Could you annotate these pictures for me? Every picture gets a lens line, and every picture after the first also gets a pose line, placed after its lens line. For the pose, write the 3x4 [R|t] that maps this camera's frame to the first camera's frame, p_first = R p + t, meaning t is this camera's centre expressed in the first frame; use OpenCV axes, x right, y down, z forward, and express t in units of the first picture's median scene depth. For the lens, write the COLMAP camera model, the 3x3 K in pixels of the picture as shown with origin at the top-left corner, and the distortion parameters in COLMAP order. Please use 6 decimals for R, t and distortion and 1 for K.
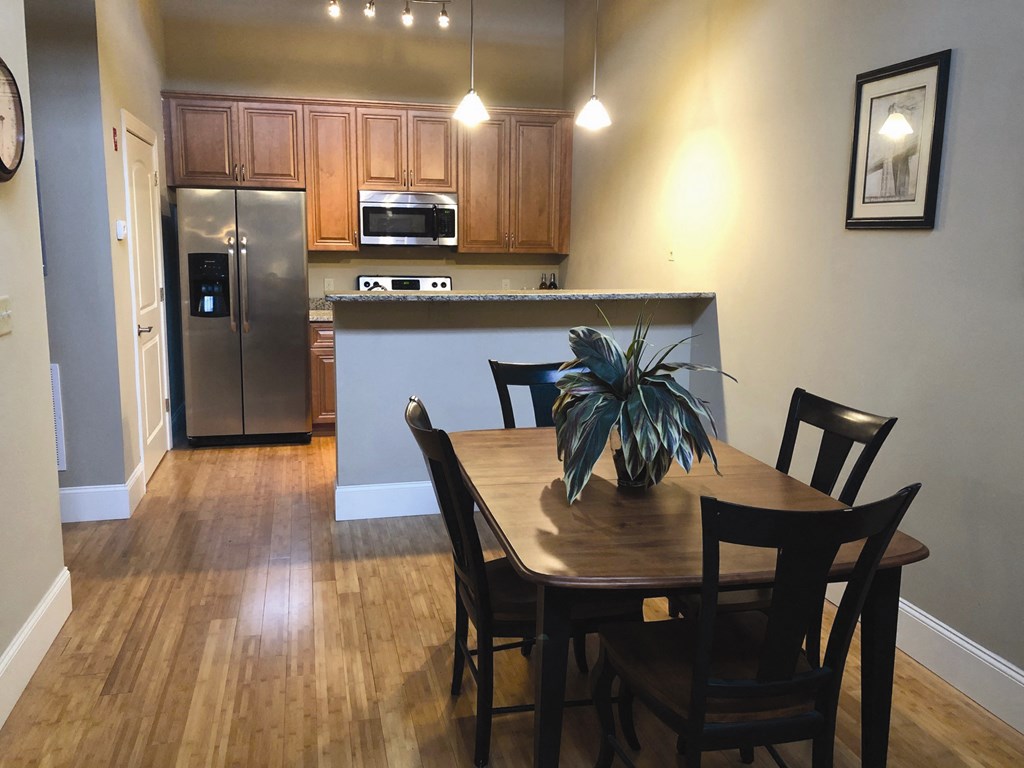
lens RADIAL K [[840.7, 0, 515.9], [0, 840.7, 384.4], [0, 0, 1]] dist [0.012123, 0.011586]
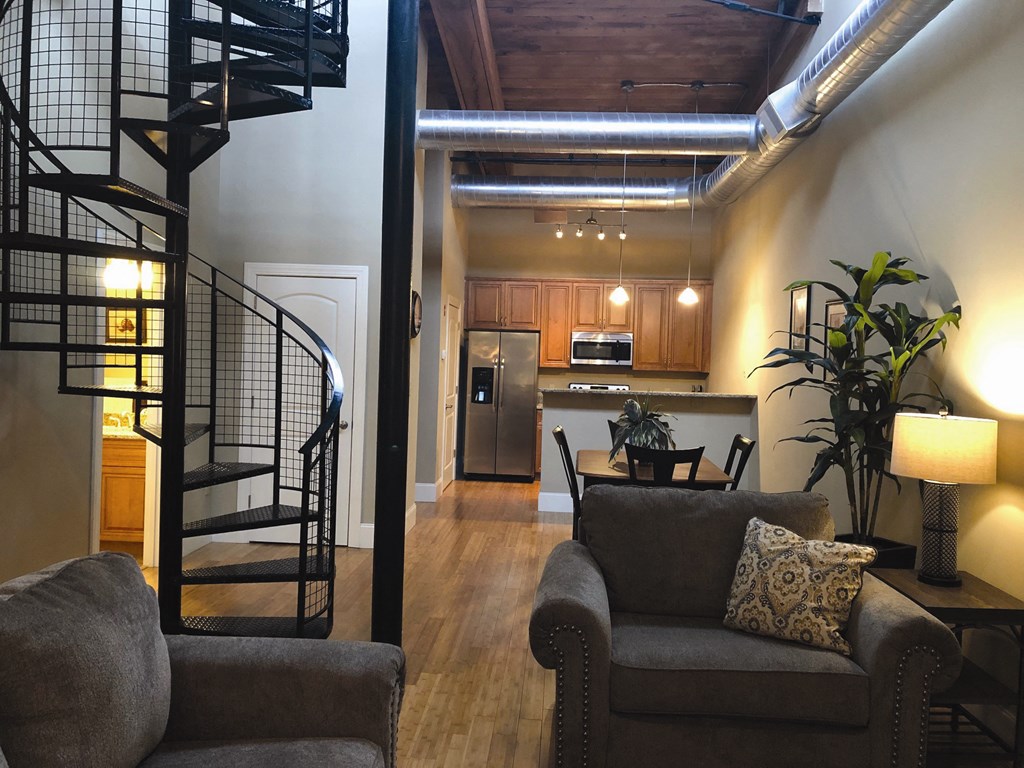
lens RADIAL K [[840.7, 0, 512.6], [0, 840.7, 382.2], [0, 0, 1]] dist [0.012123, 0.011586]
pose [[0.953154, 0.023752, -0.301551, 0.207078], [-0.067093, 0.988681, -0.134197, 0.098297], [0.294950, 0.148142, 0.943959, -0.587286]]
